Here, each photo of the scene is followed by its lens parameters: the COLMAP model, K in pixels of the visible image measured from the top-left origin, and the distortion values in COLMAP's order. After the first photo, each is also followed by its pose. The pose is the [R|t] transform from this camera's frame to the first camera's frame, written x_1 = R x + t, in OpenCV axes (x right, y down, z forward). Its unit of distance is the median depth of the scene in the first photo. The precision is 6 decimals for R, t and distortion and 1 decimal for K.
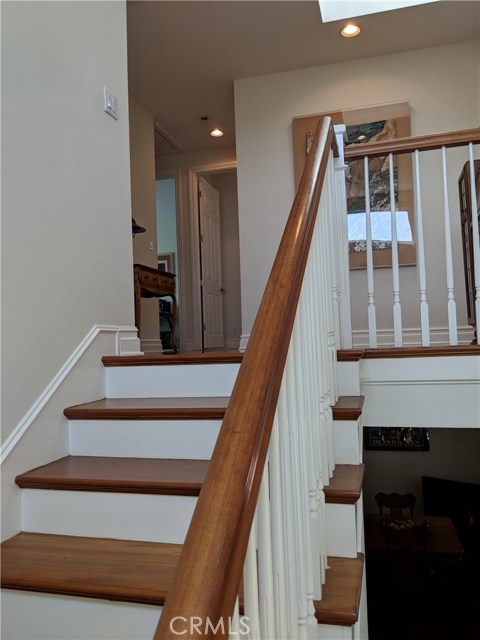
lens RADIAL K [[519.2, 0, 241.9], [0, 519.2, 320.0], [0, 0, 1]] dist [0.053181, -0.096576]
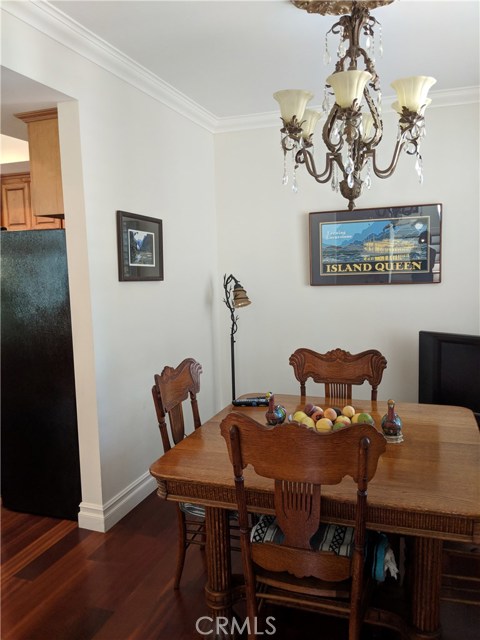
lens RADIAL K [[519.2, 0, 238.4], [0, 519.2, 319.4], [0, 0, 1]] dist [0.053181, -0.096576]
pose [[0.996639, 0.023592, -0.078442, 0.248996], [-0.011260, 0.987994, 0.154084, 0.247731], [0.081136, -0.152683, 0.984939, 0.598516]]
